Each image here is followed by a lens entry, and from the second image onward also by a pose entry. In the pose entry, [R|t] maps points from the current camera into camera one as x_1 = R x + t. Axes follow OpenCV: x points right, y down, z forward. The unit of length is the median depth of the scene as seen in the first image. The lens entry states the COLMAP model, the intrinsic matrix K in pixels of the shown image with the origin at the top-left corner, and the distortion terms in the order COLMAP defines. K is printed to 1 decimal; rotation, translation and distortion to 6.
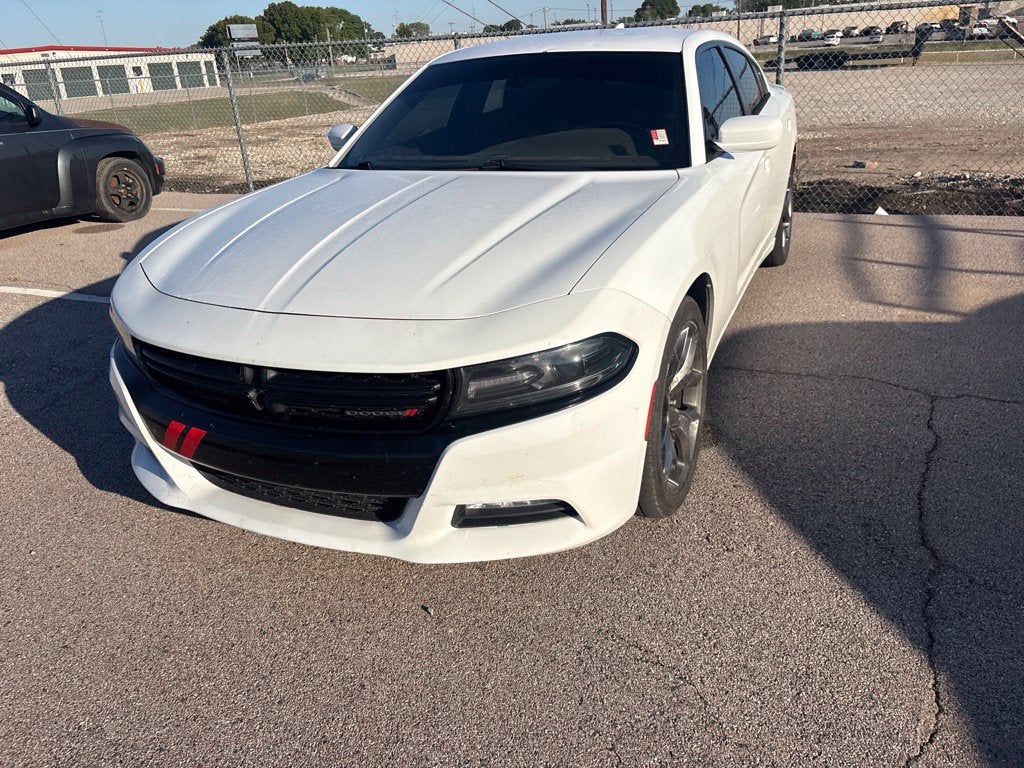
lens RADIAL K [[770.0, 0, 508.2], [0, 770.0, 376.5], [0, 0, 1]] dist [0.057211, -0.063248]
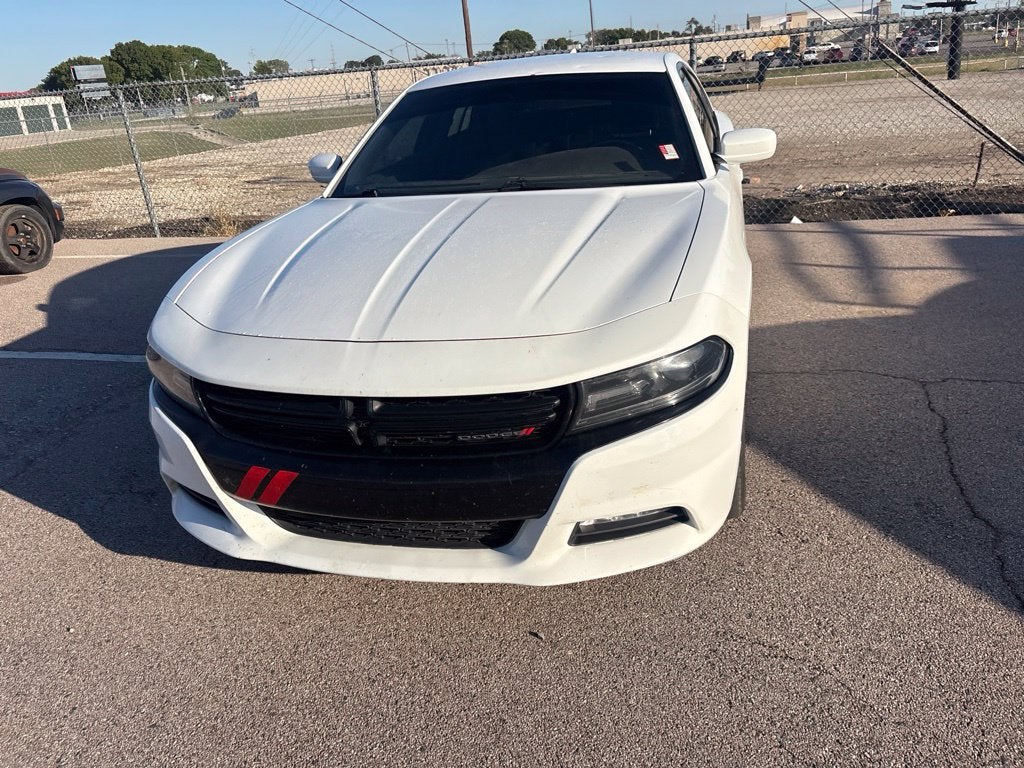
lens RADIAL K [[770.0, 0, 506.7], [0, 770.0, 377.2], [0, 0, 1]] dist [0.057211, -0.063248]
pose [[0.986465, -0.078874, 0.143758, -0.169783], [0.084080, 0.995992, -0.030494, 0.003208], [-0.140776, 0.042168, 0.989143, 0.018377]]
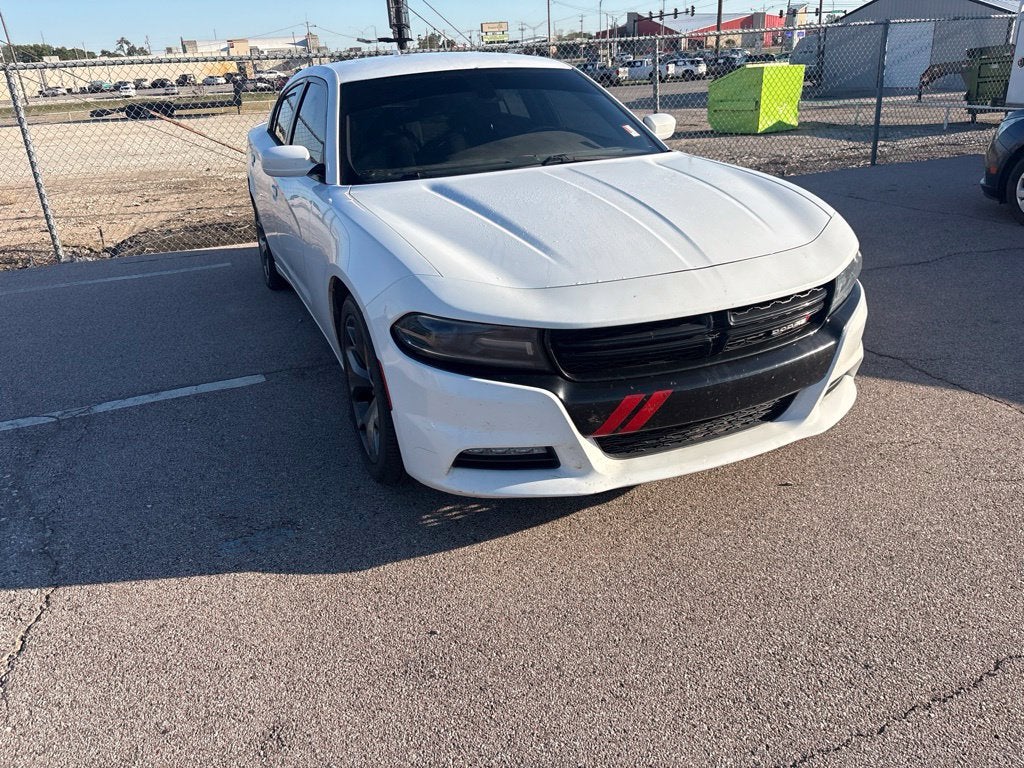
lens RADIAL K [[770.0, 0, 506.2], [0, 770.0, 388.8], [0, 0, 1]] dist [0.057211, -0.063248]
pose [[0.688468, -0.260953, 0.676695, -0.822949], [0.290716, 0.954085, 0.072149, -0.048884], [-0.664452, 0.147054, 0.732720, 0.231784]]
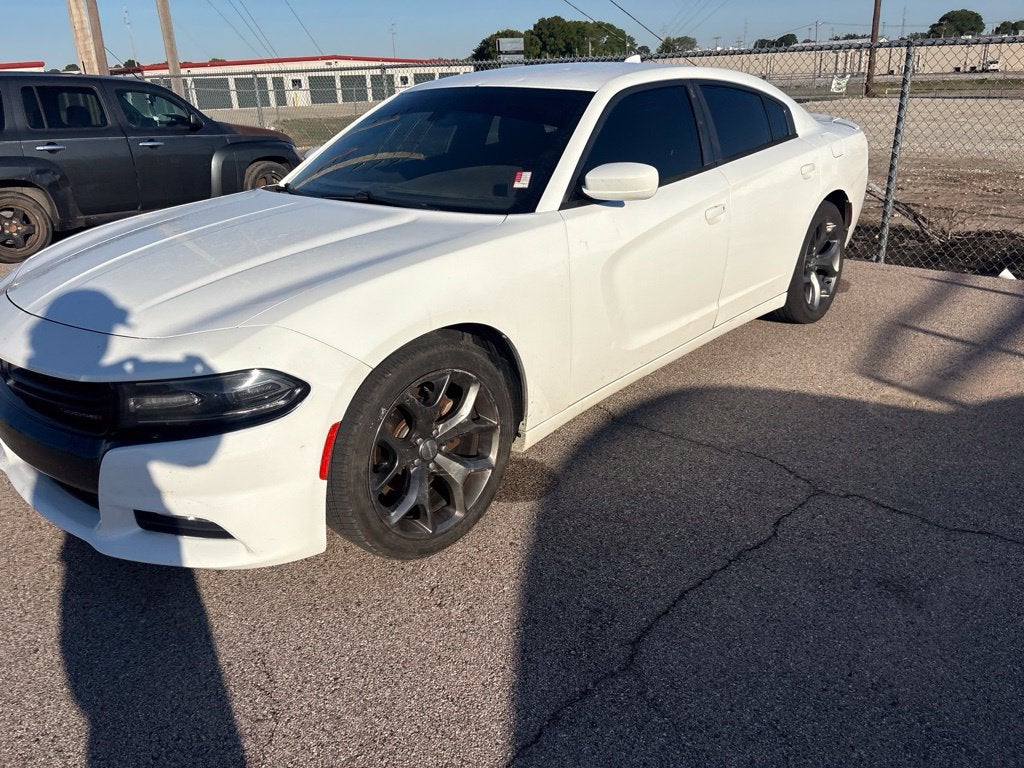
lens RADIAL K [[770.0, 0, 507.0], [0, 770.0, 388.7], [0, 0, 1]] dist [0.057211, -0.063248]
pose [[0.951238, 0.137355, -0.276188, 0.428542], [-0.137880, 0.990292, 0.017614, -0.054709], [0.275927, 0.021326, 0.960942, 0.053800]]
